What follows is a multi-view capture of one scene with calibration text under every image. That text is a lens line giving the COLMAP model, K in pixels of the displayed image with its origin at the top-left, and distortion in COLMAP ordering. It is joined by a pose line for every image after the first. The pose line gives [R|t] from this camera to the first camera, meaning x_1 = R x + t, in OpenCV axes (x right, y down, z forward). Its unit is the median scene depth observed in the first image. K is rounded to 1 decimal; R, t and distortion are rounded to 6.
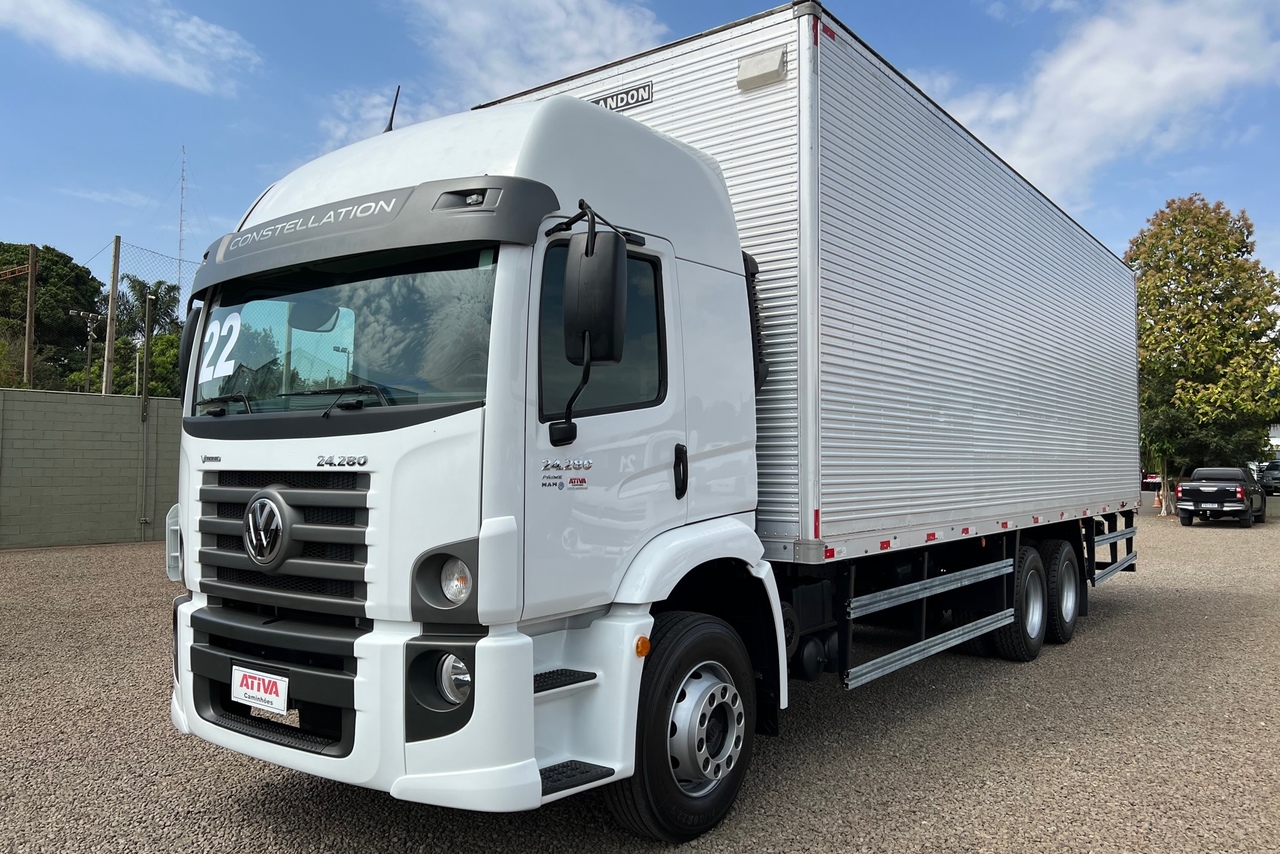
lens RADIAL K [[950.5, 0, 640.0], [0, 950.5, 427.0], [0, 0, 1]] dist [0.112047, -0.234854]
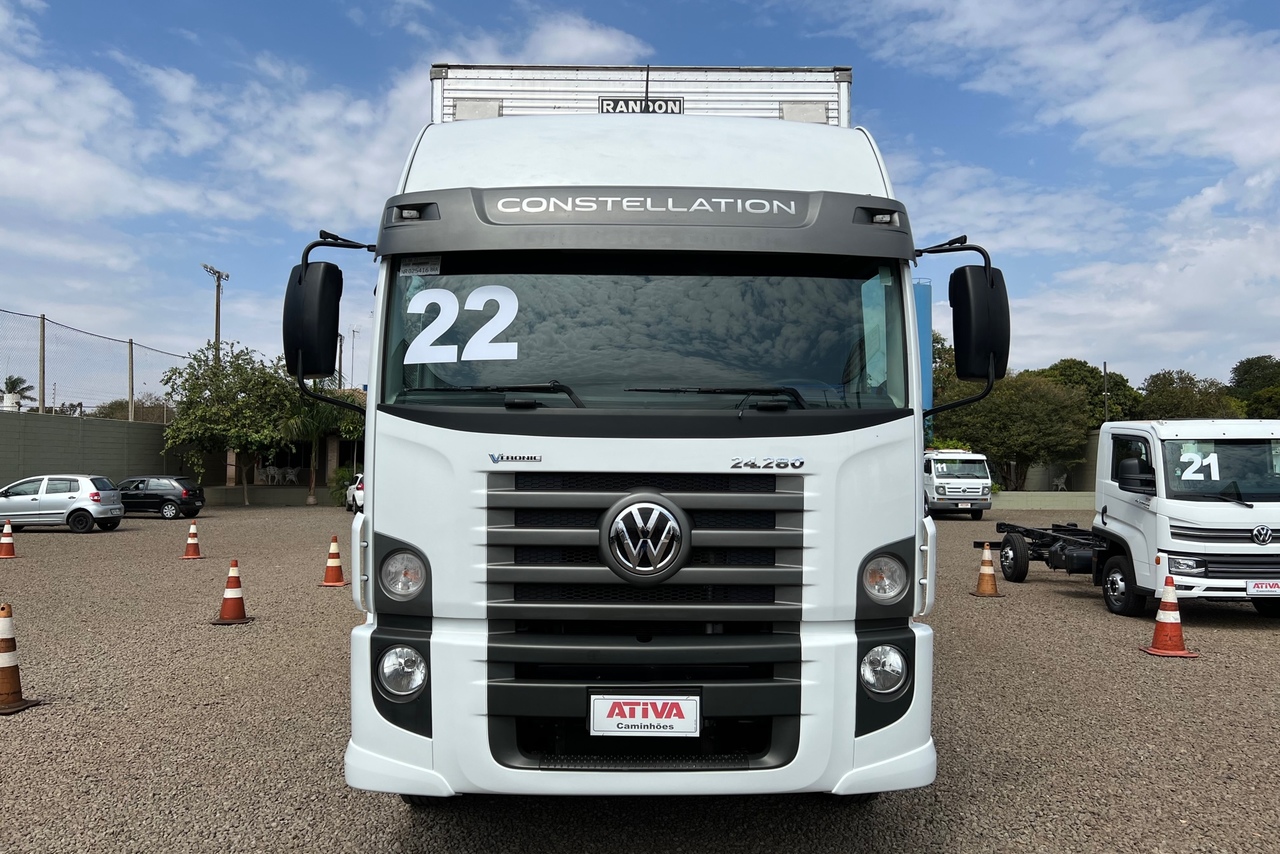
lens RADIAL K [[950.5, 0, 640.0], [0, 950.5, 427.0], [0, 0, 1]] dist [0.112047, -0.234854]
pose [[0.789992, 0.028800, 0.612440, -0.963730], [-0.029880, 0.999518, -0.008459, 0.010343], [-0.612388, -0.011617, 0.790472, 0.299334]]
